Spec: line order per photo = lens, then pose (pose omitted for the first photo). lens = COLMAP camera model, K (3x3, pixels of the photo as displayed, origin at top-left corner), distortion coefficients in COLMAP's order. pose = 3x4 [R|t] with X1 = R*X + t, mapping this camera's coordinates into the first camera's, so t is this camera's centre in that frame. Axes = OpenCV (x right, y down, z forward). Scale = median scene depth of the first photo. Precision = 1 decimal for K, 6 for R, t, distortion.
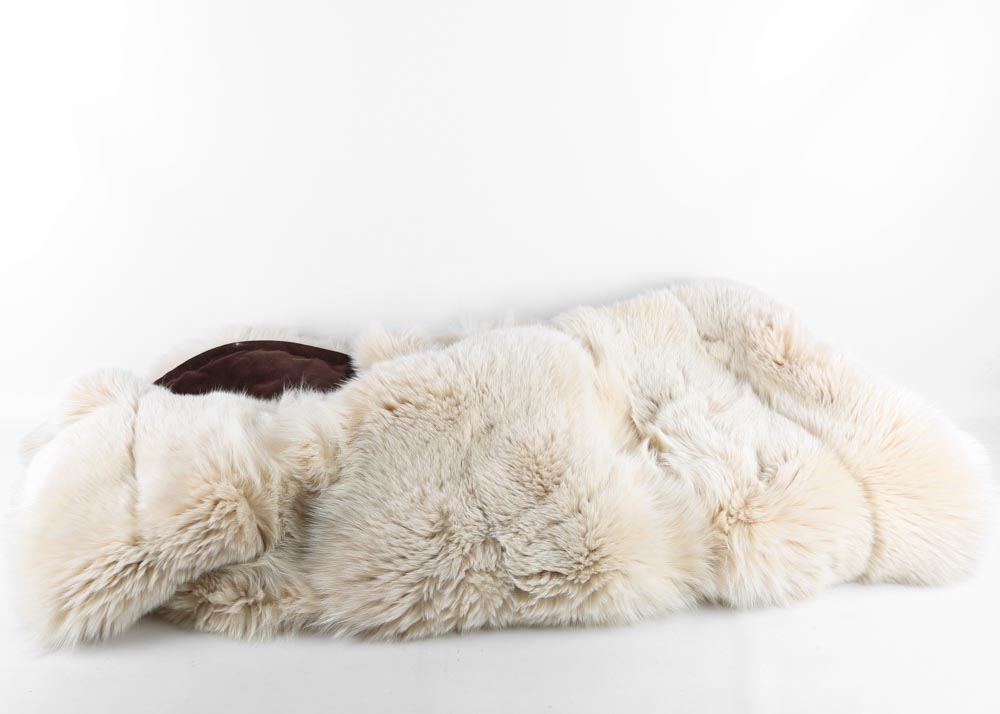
lens RADIAL K [[938.0, 0, 500.0], [0, 938.0, 357.0], [0, 0, 1]] dist [-0.074317, 0.001524]
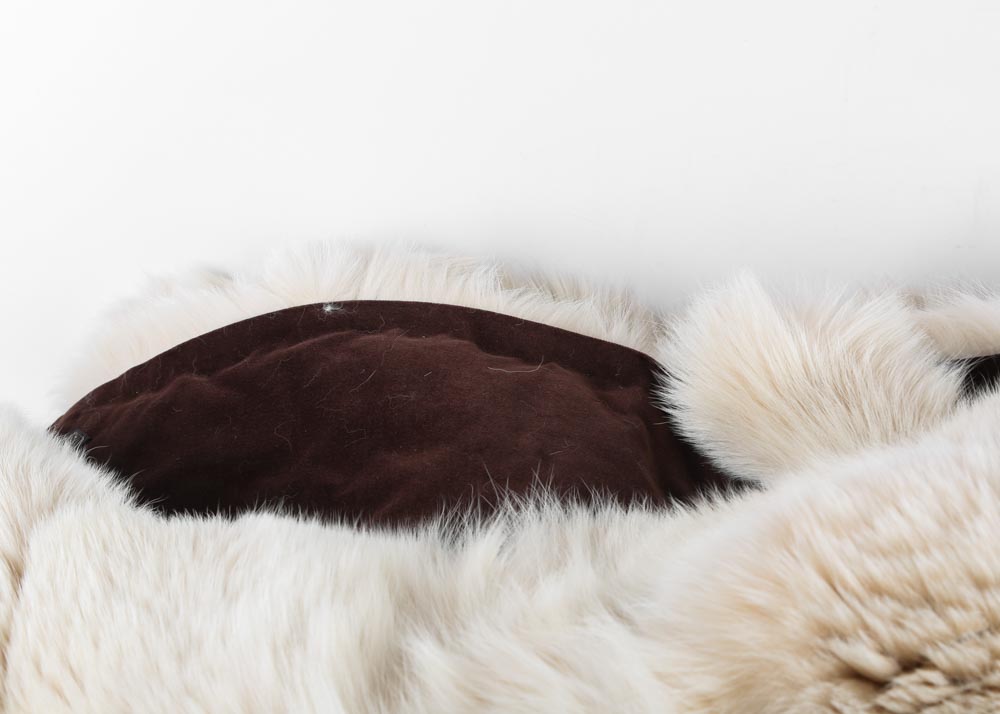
lens RADIAL K [[1689.7, 0, 531.3], [0, 1689.7, 377.0], [0, 0, 1]] dist [0.072411, -0.002449]
pose [[0.989401, 0.055922, -0.134011, -0.140484], [-0.033239, 0.985585, 0.165882, -0.110100], [0.141356, -0.159669, 0.976997, 0.455334]]
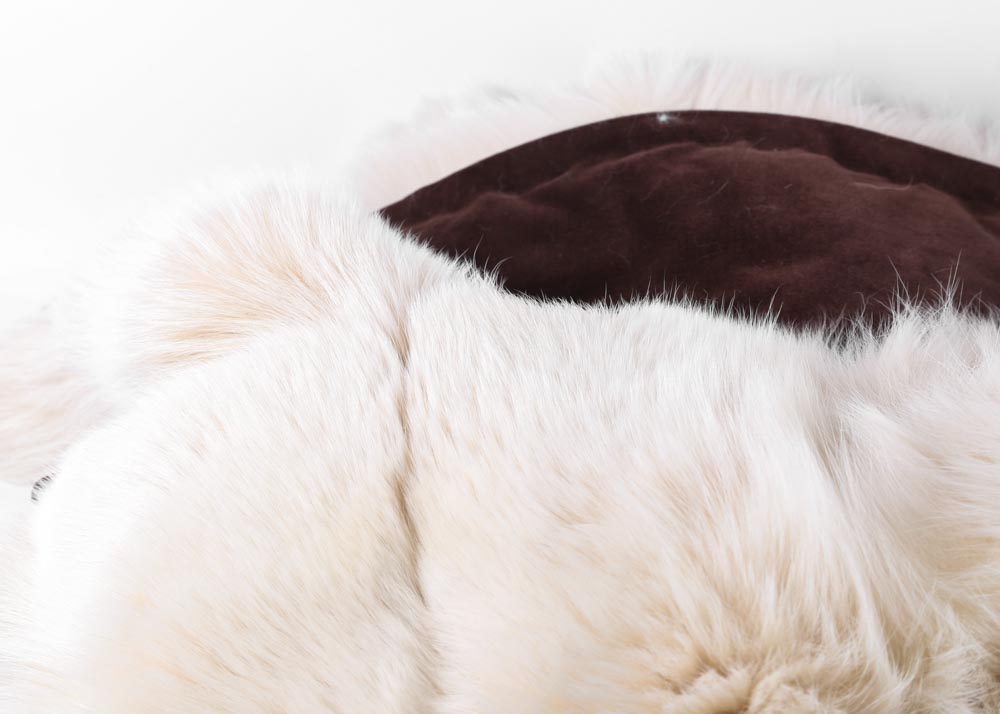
lens RADIAL K [[2366.9, 0, 486.2], [0, 2366.9, 356.6], [0, 0, 1]] dist [0.181376, 0.435251]
pose [[0.981800, 0.088370, -0.168108, -0.231539], [-0.065408, 0.988335, 0.137536, -0.046102], [0.178301, -0.124037, 0.976127, 0.251589]]
